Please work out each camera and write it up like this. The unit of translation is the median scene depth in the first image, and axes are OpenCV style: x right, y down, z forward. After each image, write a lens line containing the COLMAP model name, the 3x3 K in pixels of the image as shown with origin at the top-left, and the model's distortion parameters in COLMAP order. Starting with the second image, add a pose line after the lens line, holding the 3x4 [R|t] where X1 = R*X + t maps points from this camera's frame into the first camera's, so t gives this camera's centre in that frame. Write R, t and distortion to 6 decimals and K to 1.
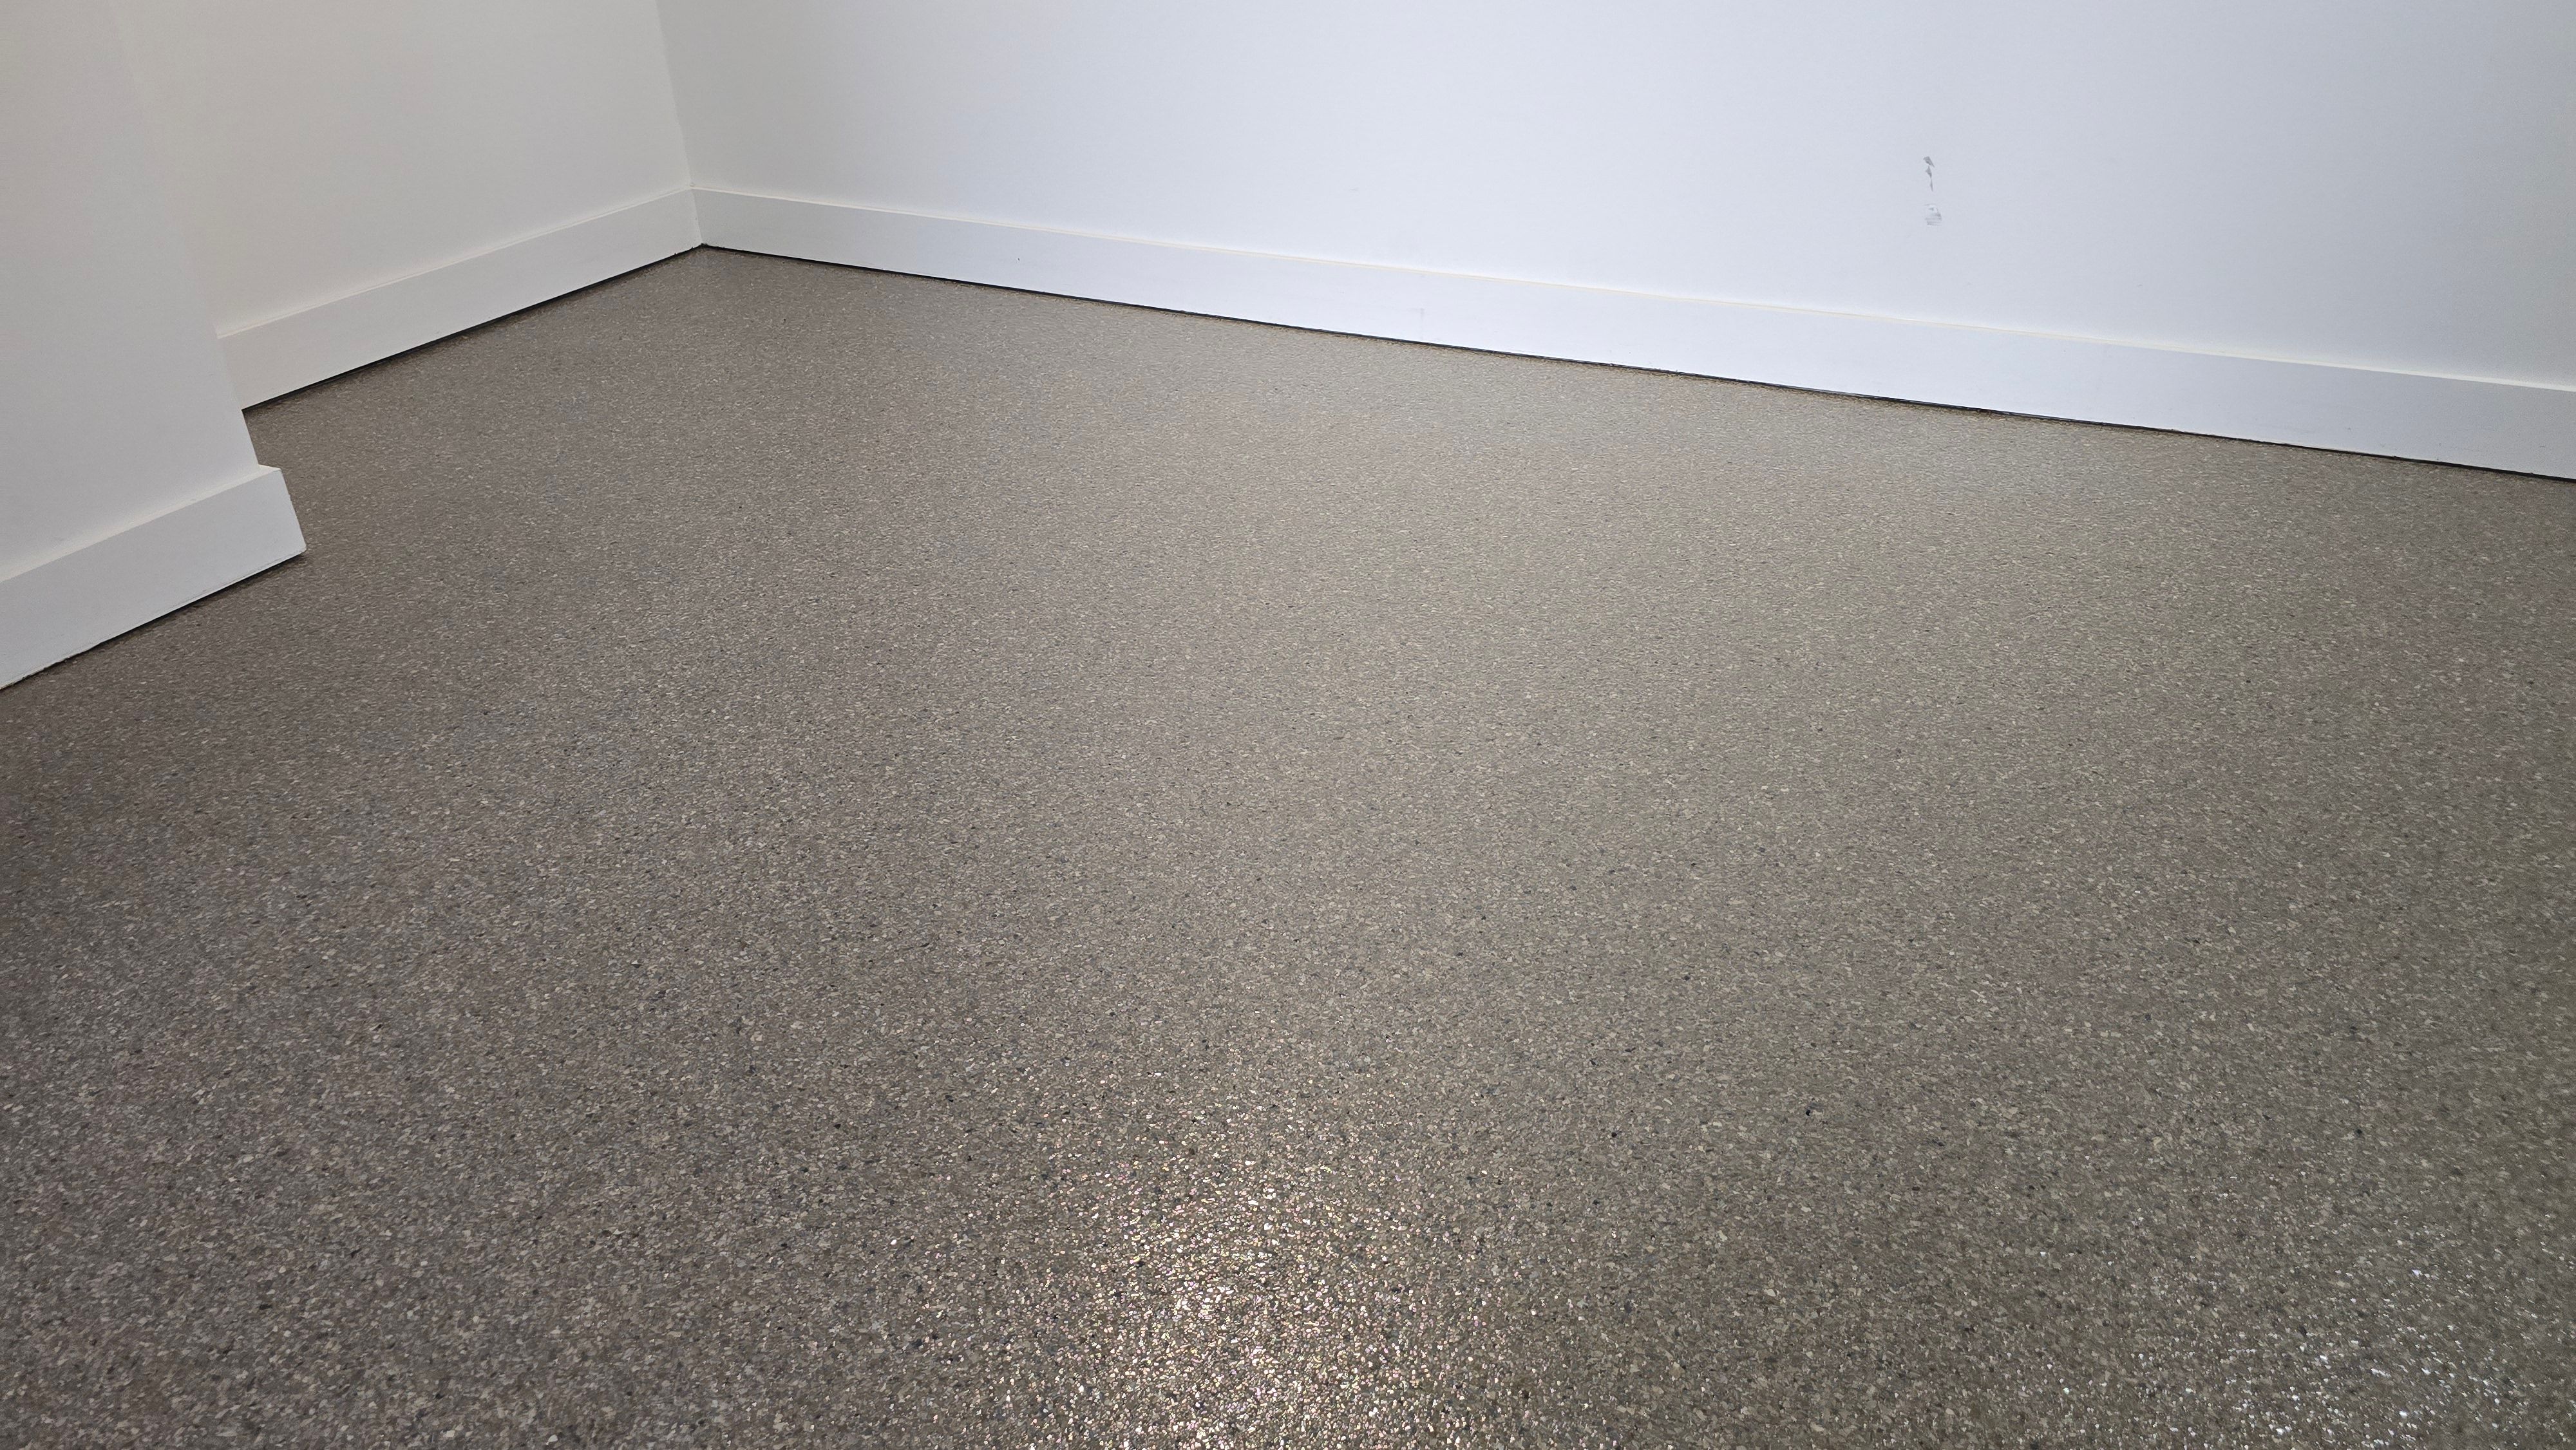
lens RADIAL K [[1724.5, 0, 1294.3], [0, 1724.5, 732.1], [0, 0, 1]] dist [0.040609, -0.017805]
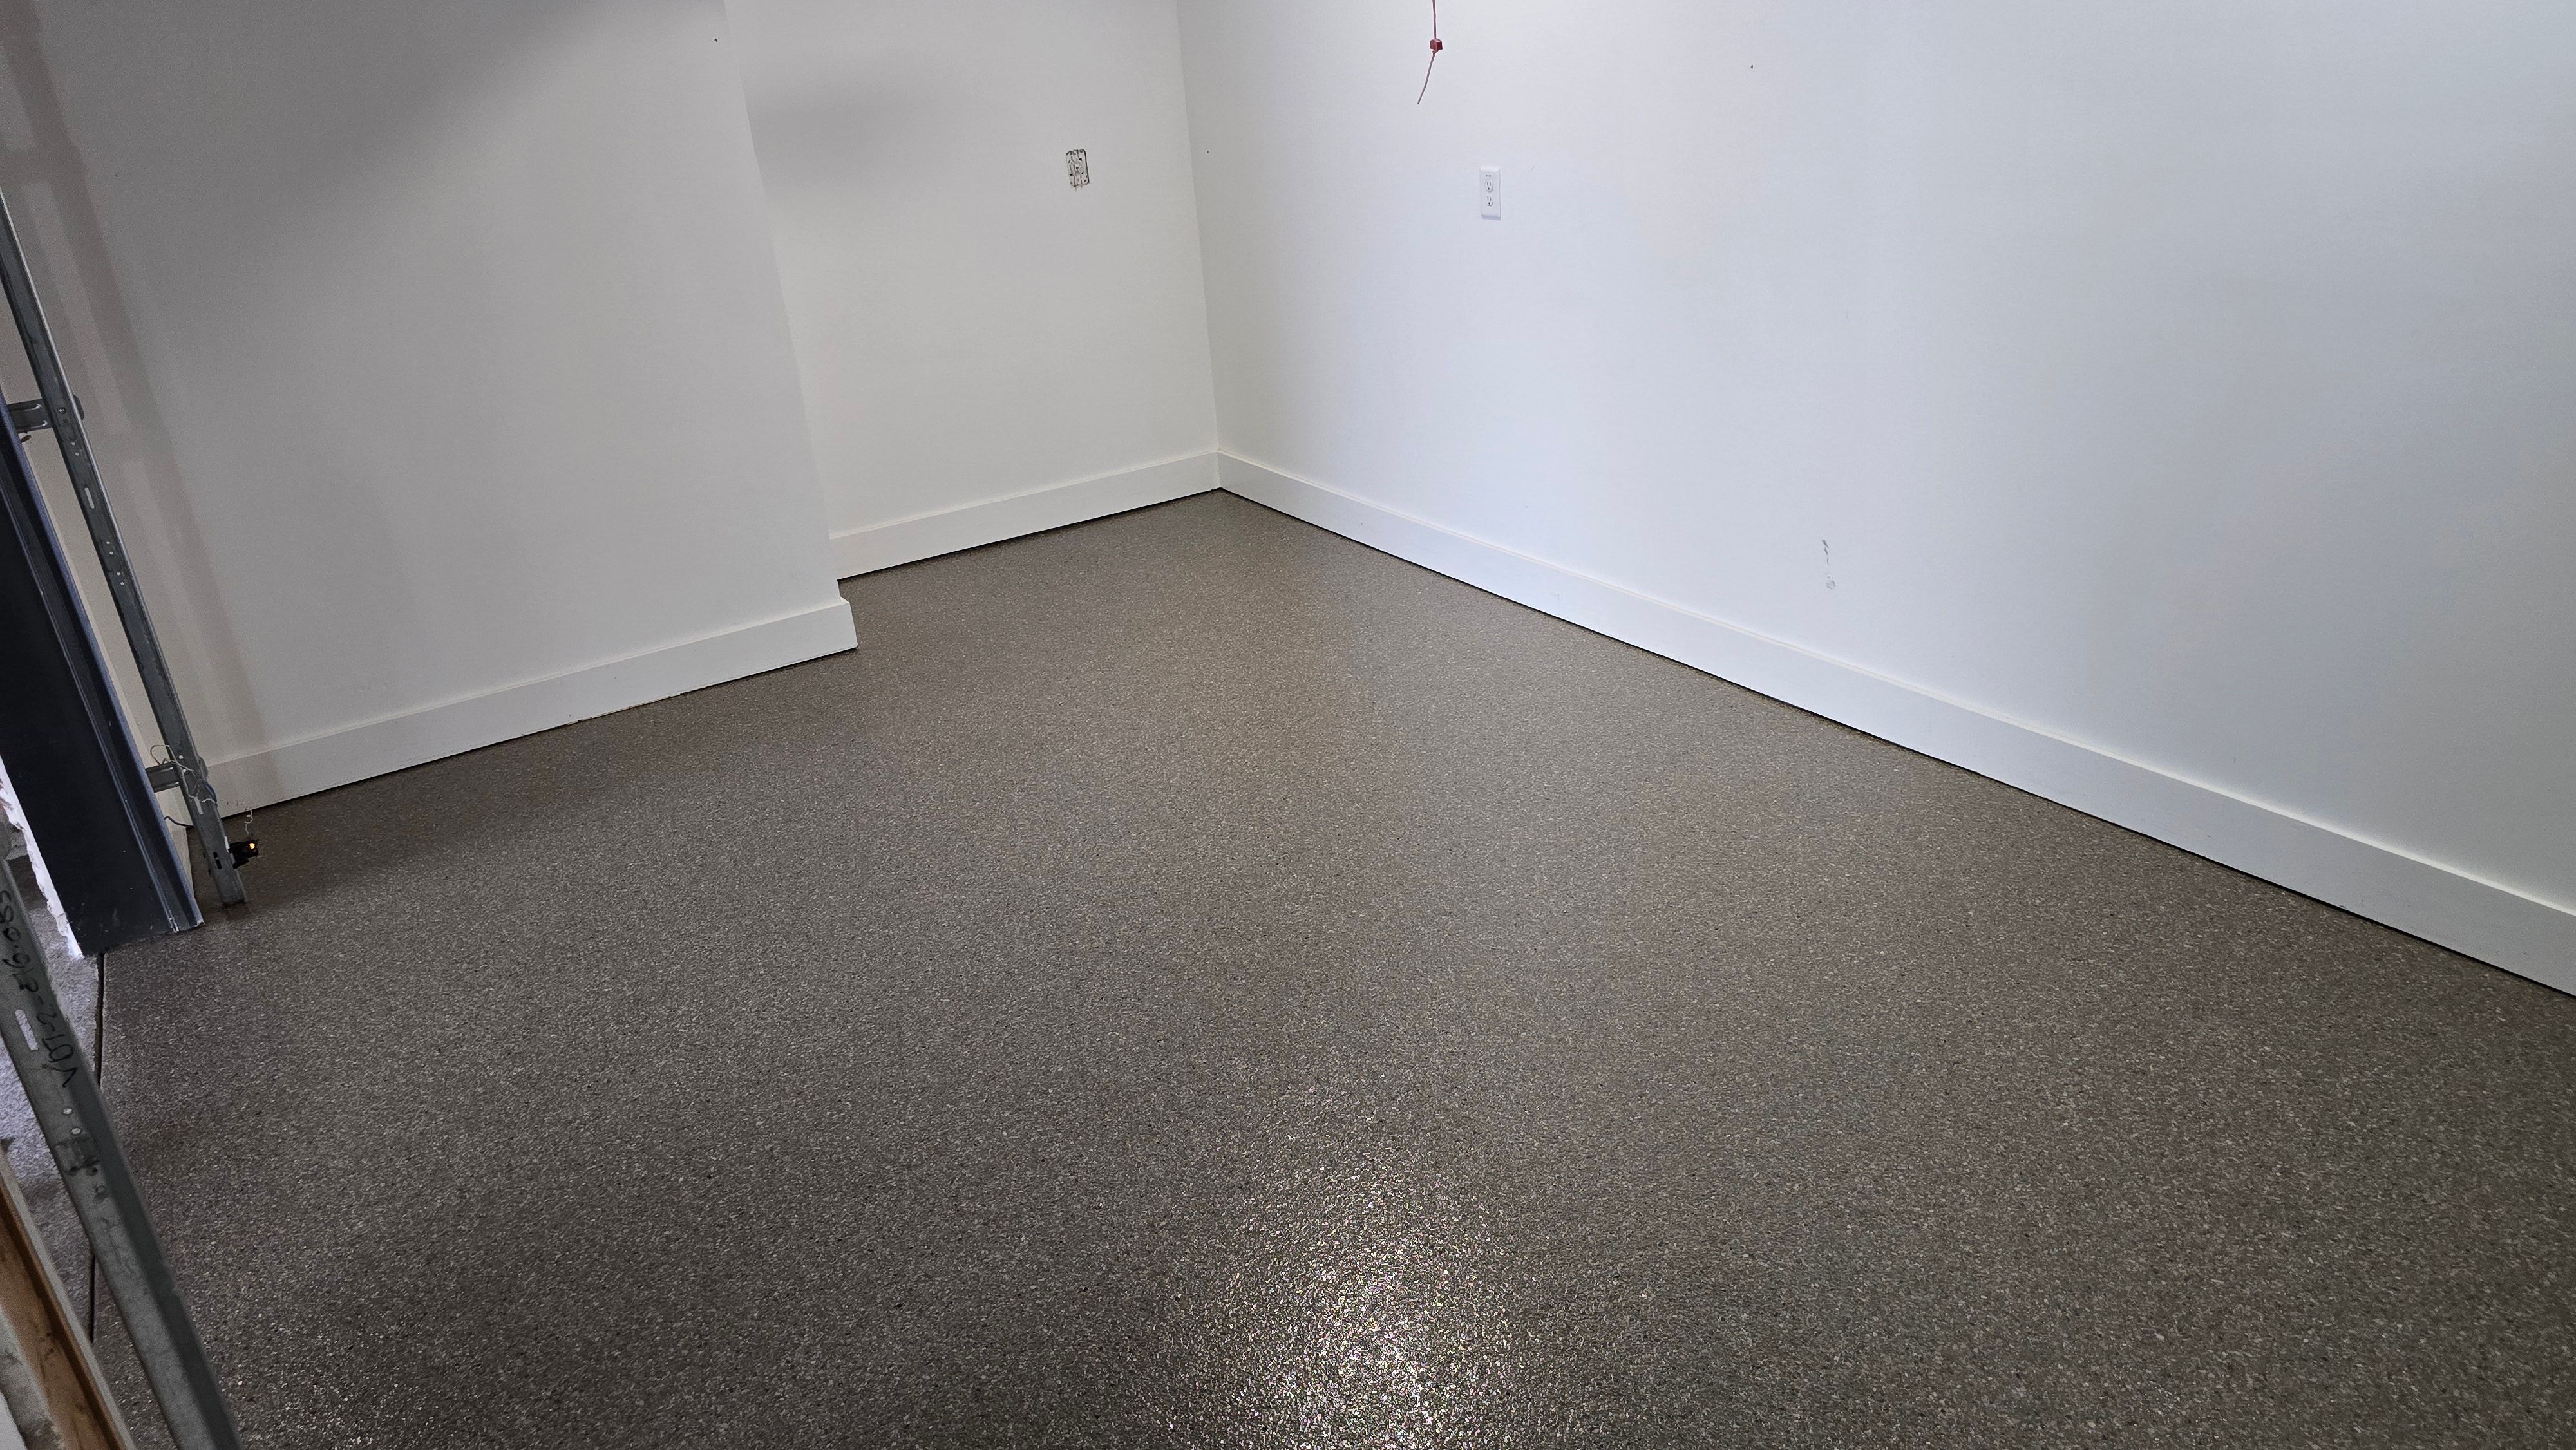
lens RADIAL K [[1724.5, 0, 1282.5], [0, 1724.5, 721.1], [0, 0, 1]] dist [0.040609, -0.017805]
pose [[0.848225, 0.169825, -0.501670, 0.812826], [-0.219087, 0.974868, -0.040422, -0.052364], [0.482197, 0.144197, 0.864114, -0.407127]]
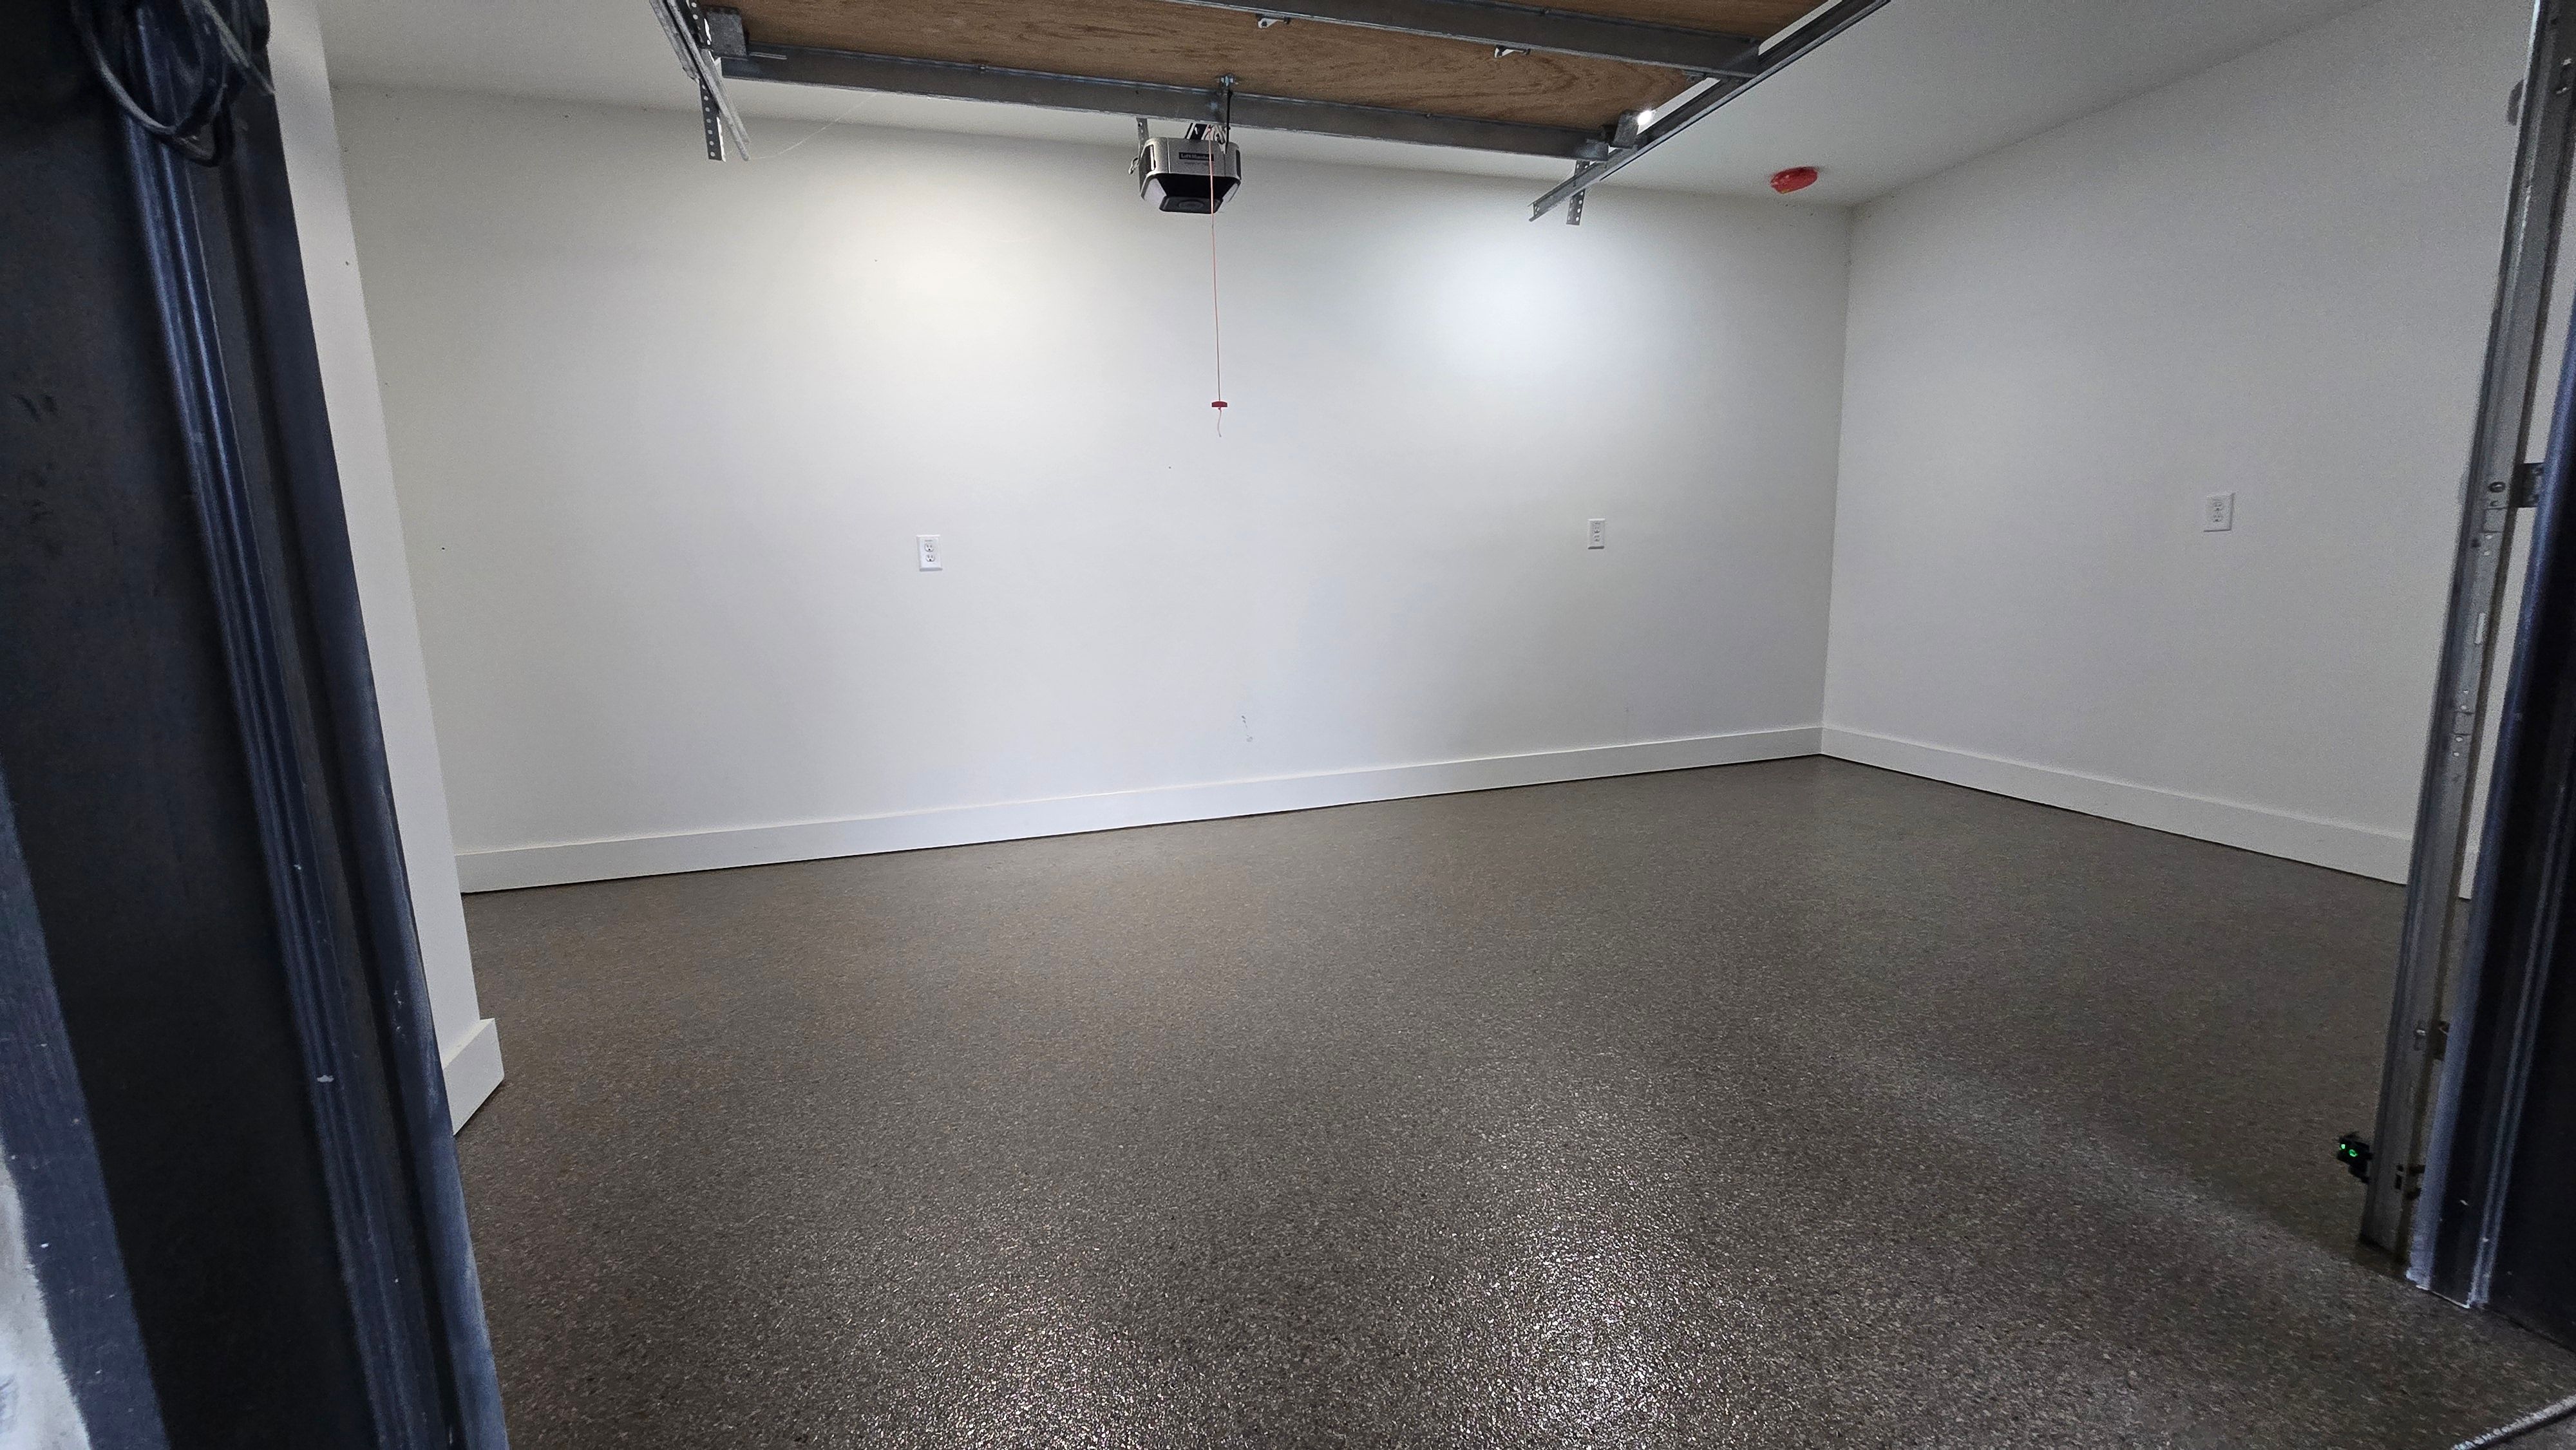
lens RADIAL K [[1035.0, 0, 1286.7], [0, 1035.0, 730.1], [0, 0, 1]] dist [-0.000698, 0.000088]
pose [[0.723293, -0.106637, 0.682258, -0.669325], [0.359922, 0.901404, -0.240680, 0.072652], [-0.589324, 0.419642, 0.690360, -0.063777]]
